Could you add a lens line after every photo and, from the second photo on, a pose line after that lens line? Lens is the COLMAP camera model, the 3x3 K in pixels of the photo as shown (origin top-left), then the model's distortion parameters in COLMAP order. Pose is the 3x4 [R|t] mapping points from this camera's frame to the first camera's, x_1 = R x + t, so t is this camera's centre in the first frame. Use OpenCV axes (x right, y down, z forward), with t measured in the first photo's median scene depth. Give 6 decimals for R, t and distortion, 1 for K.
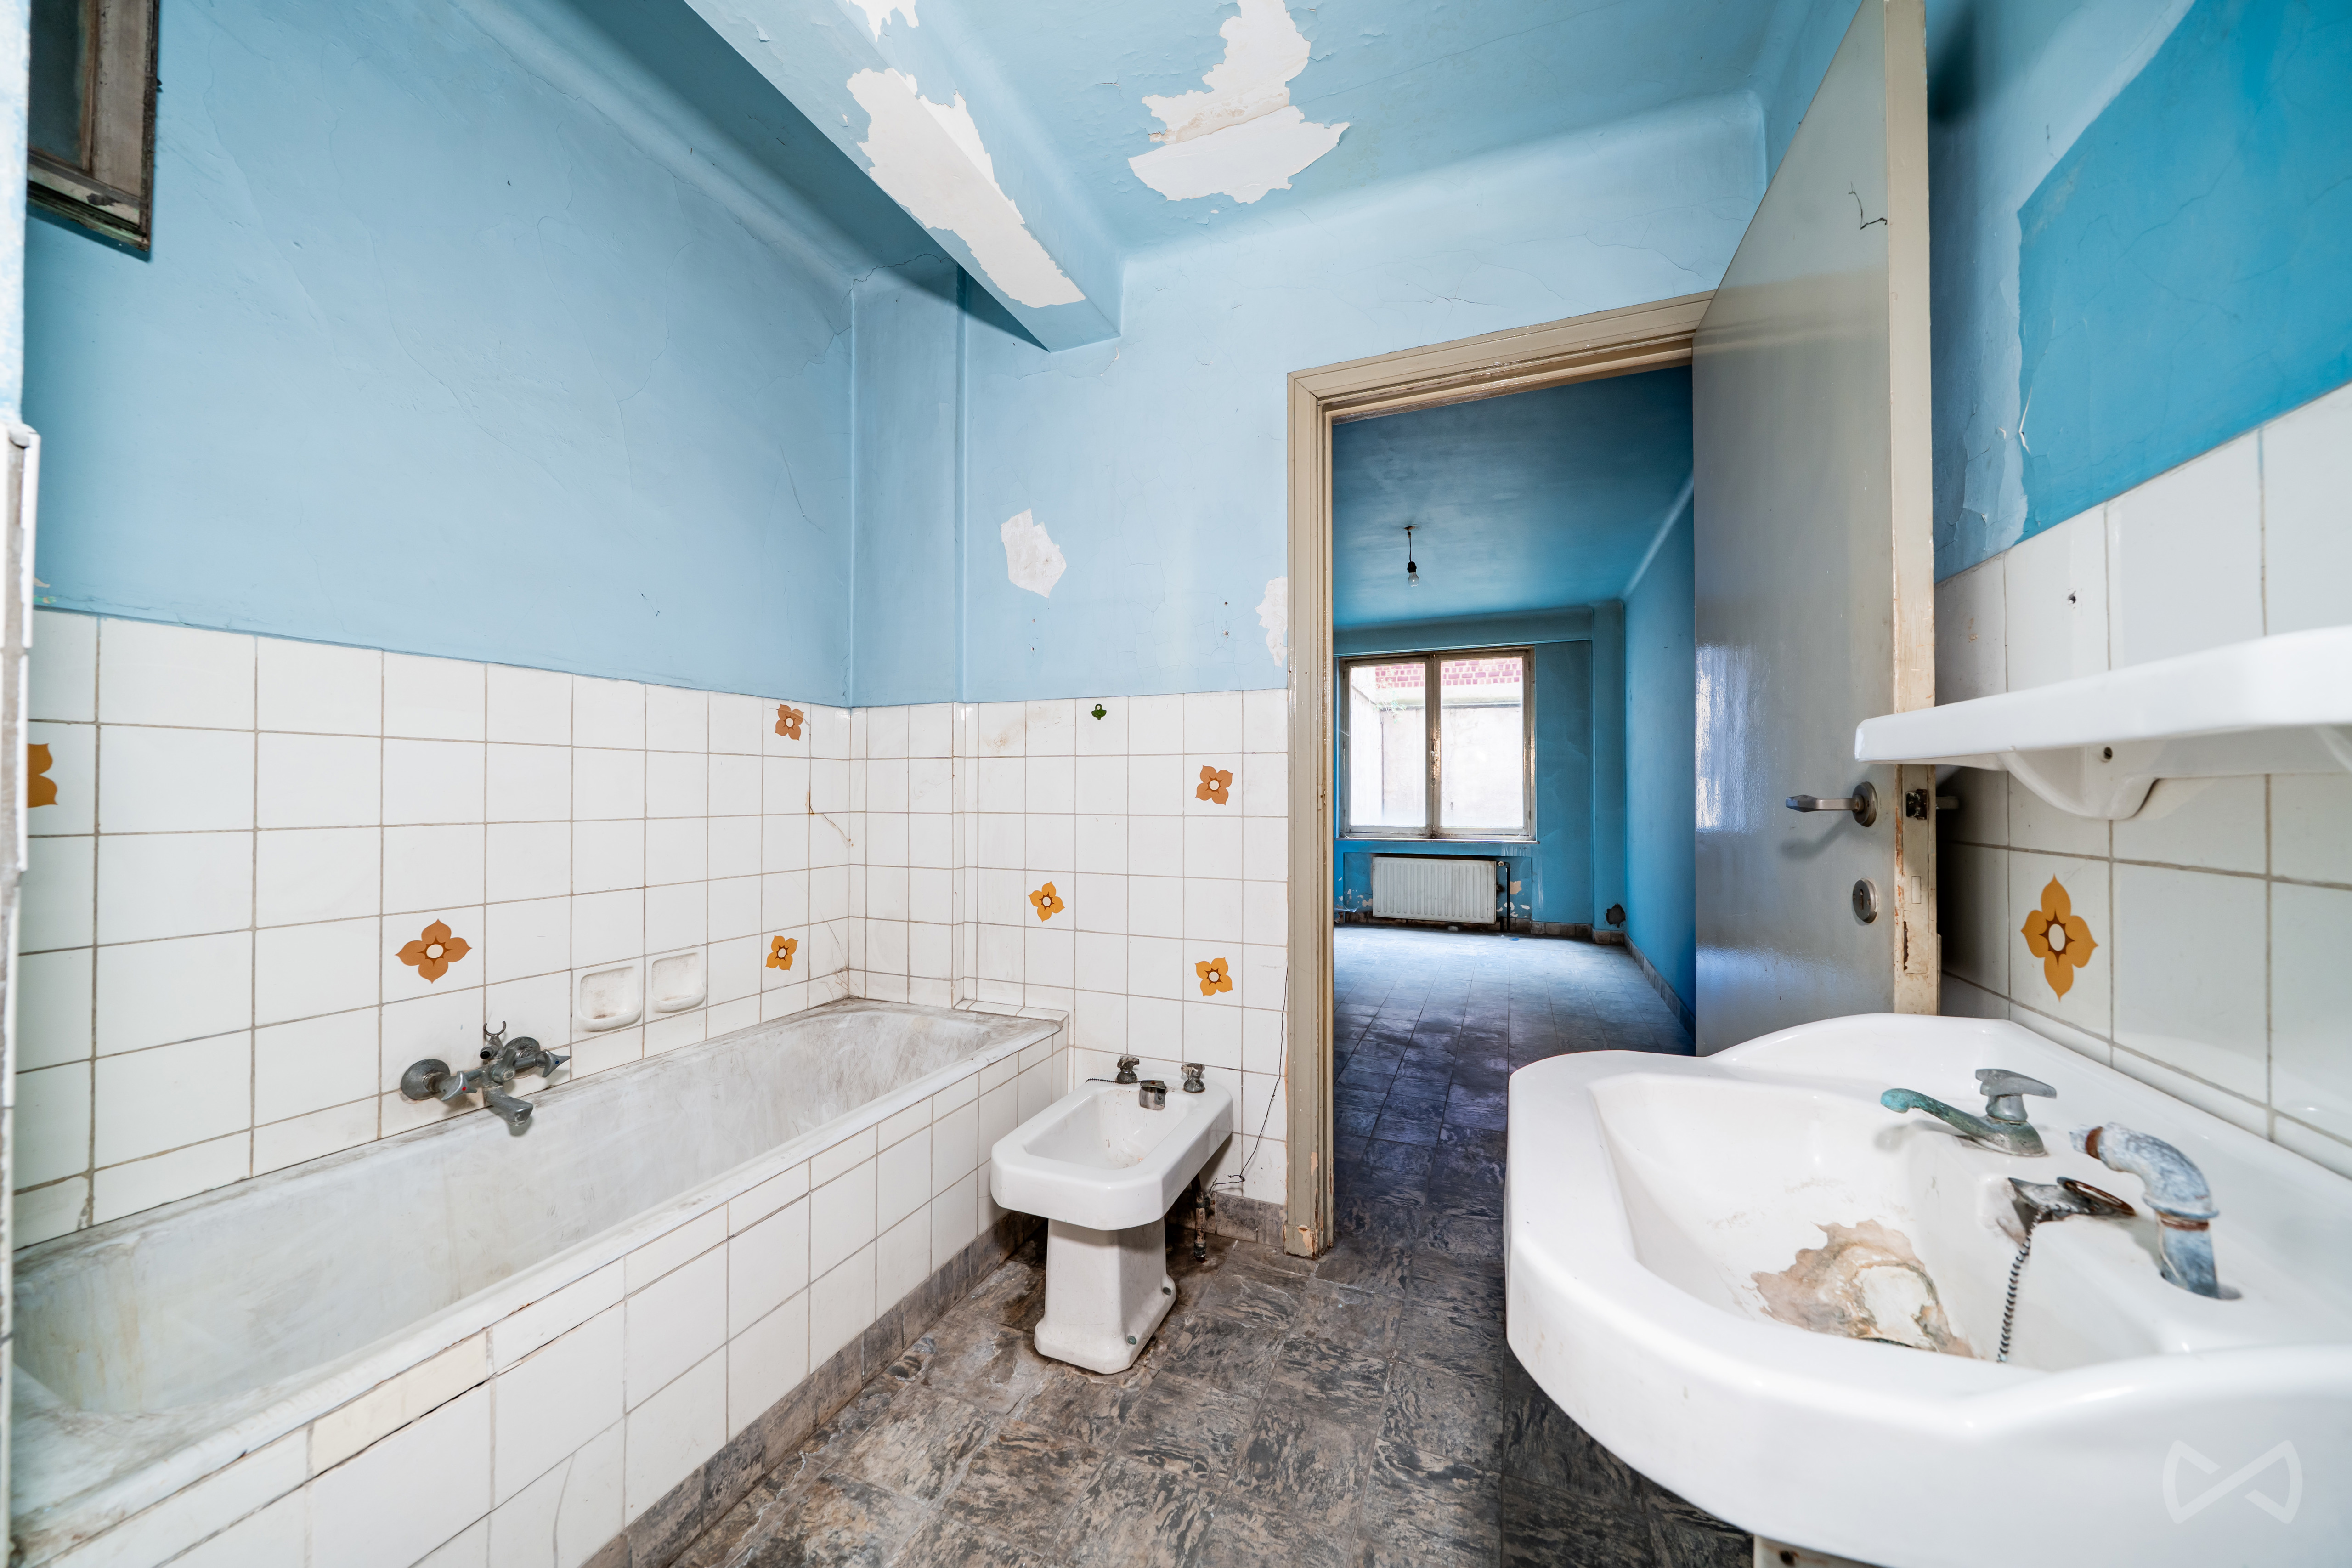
lens RADIAL K [[809.0, 0, 1173.6], [0, 809.0, 784.0], [0, 0, 1]] dist [-0.006363, 0.000004]
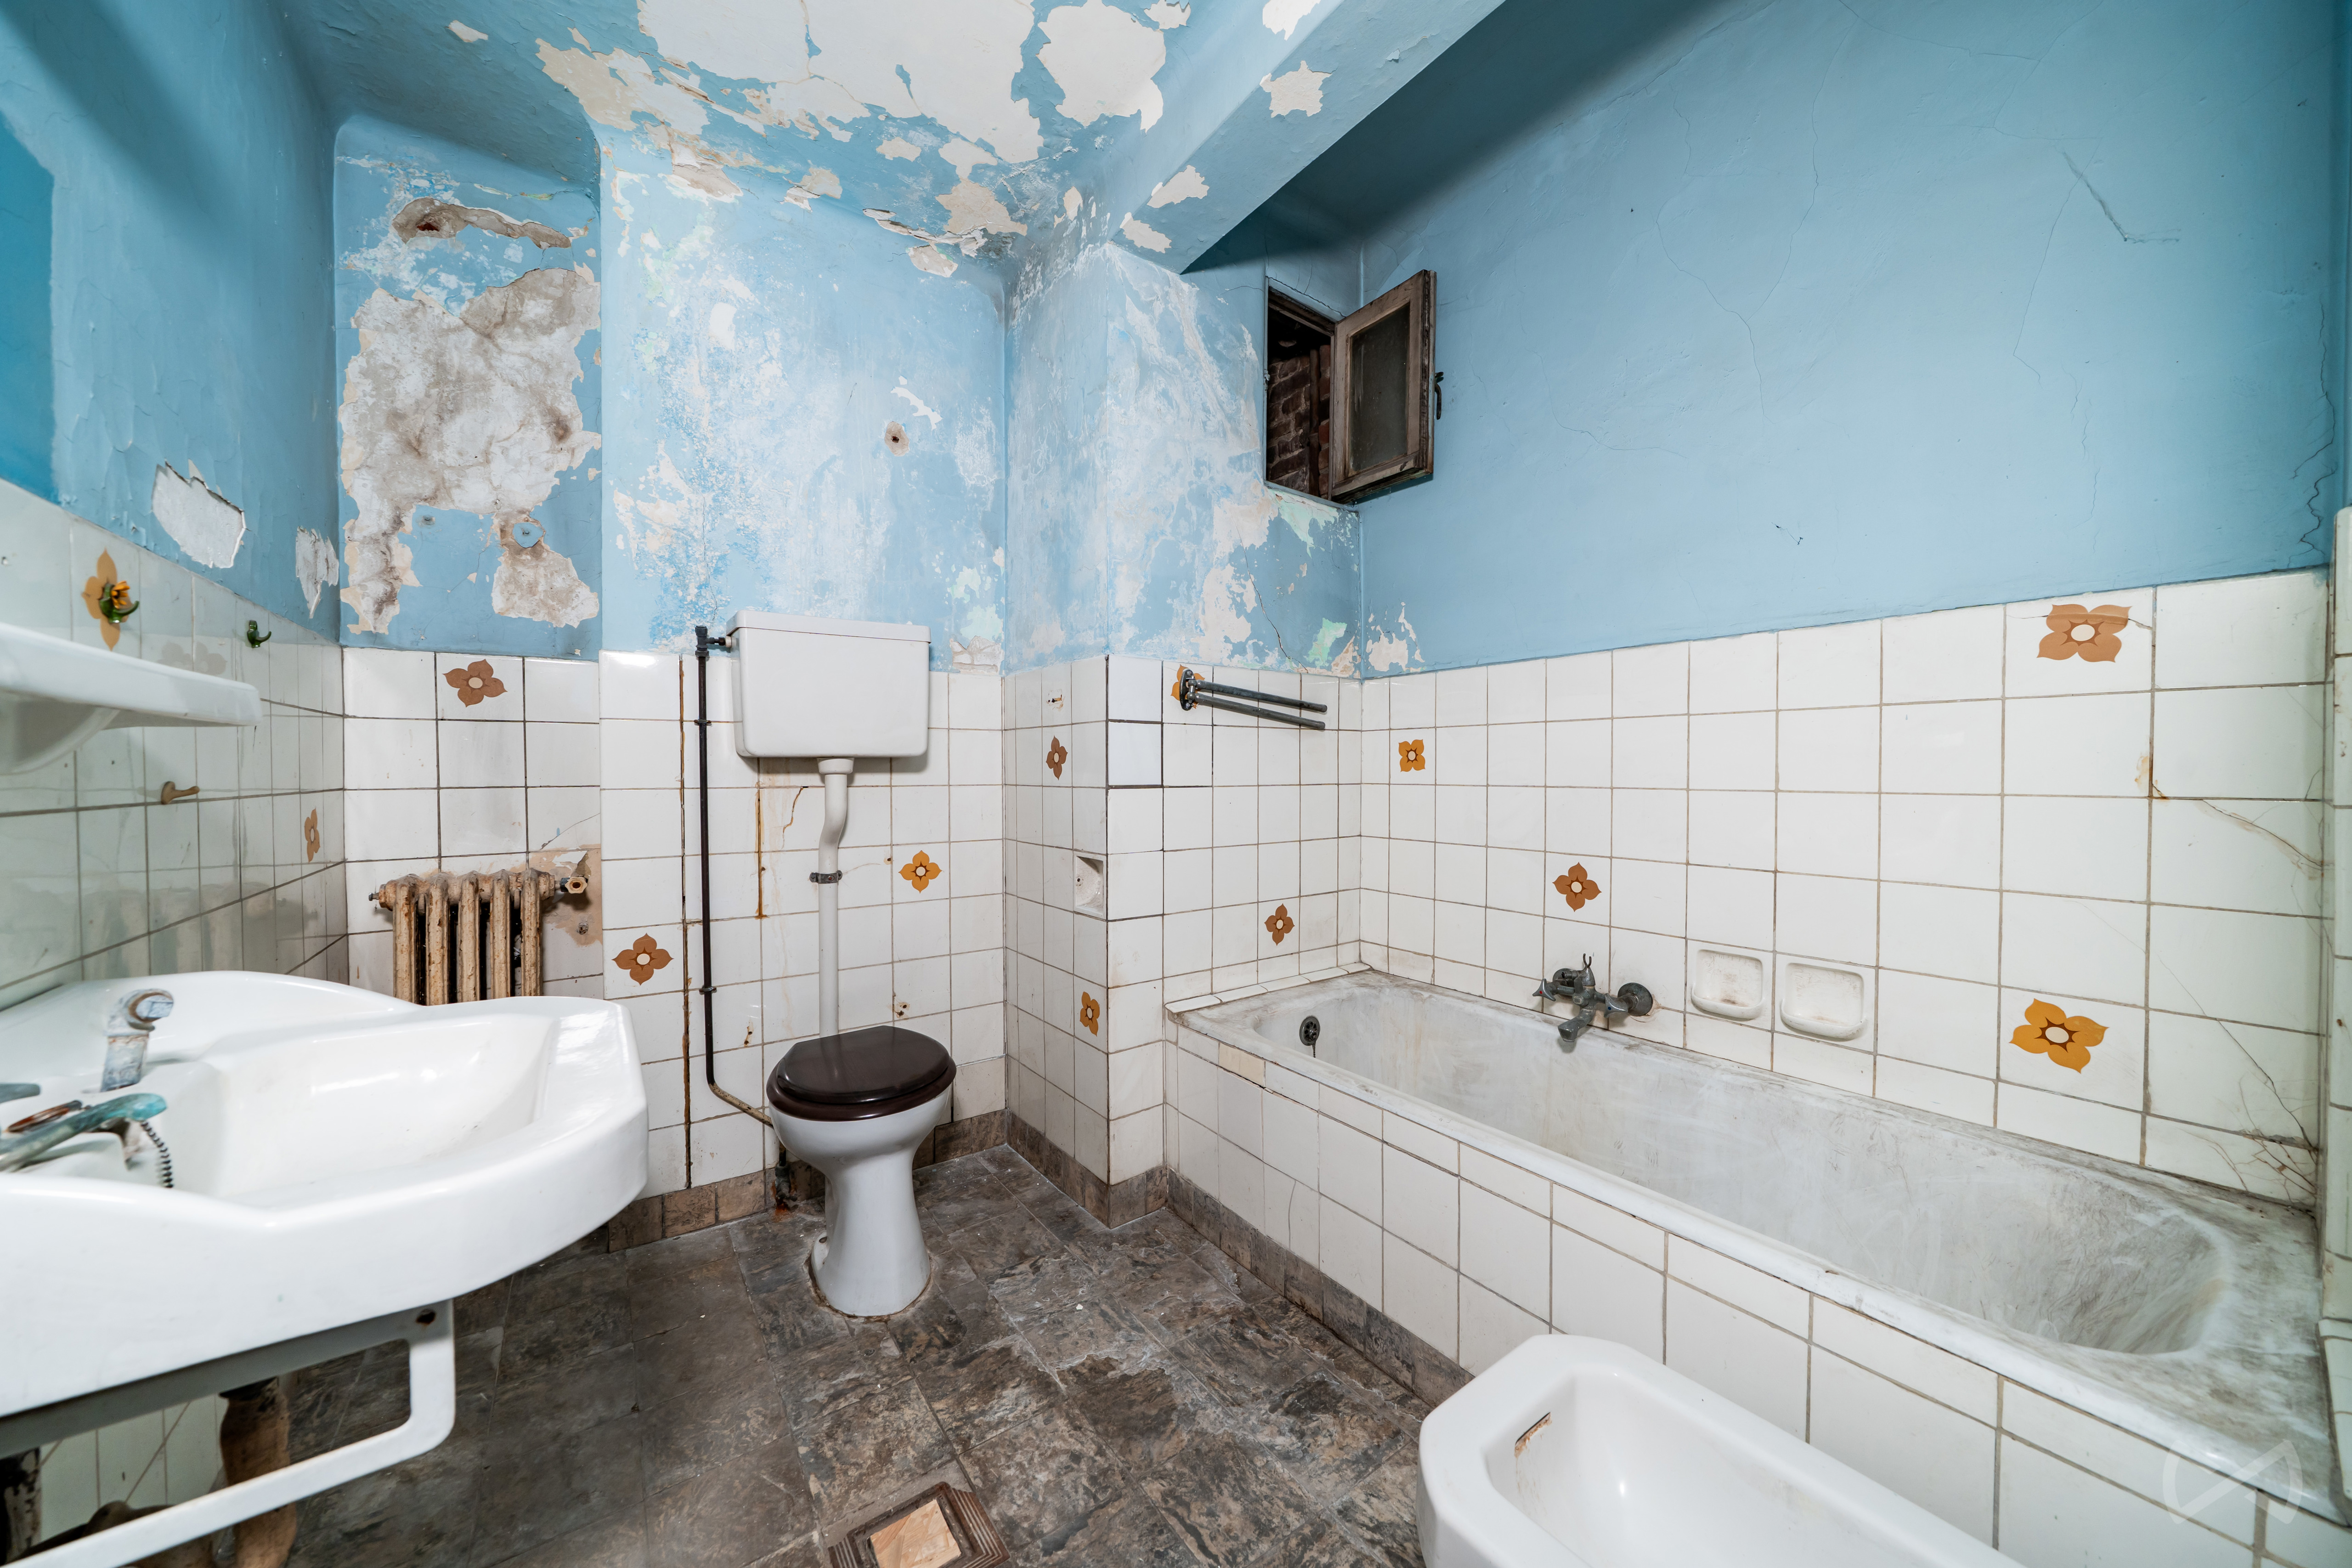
lens RADIAL K [[809.0, 0, 1173.6], [0, 809.0, 784.0], [0, 0, 1]] dist [-0.006363, 0.000004]
pose [[-0.523106, 0.016342, -0.852111, 0.433315], [0.009109, 0.999866, 0.013584, 0.019897], [0.852219, -0.000656, -0.523185, 0.985121]]
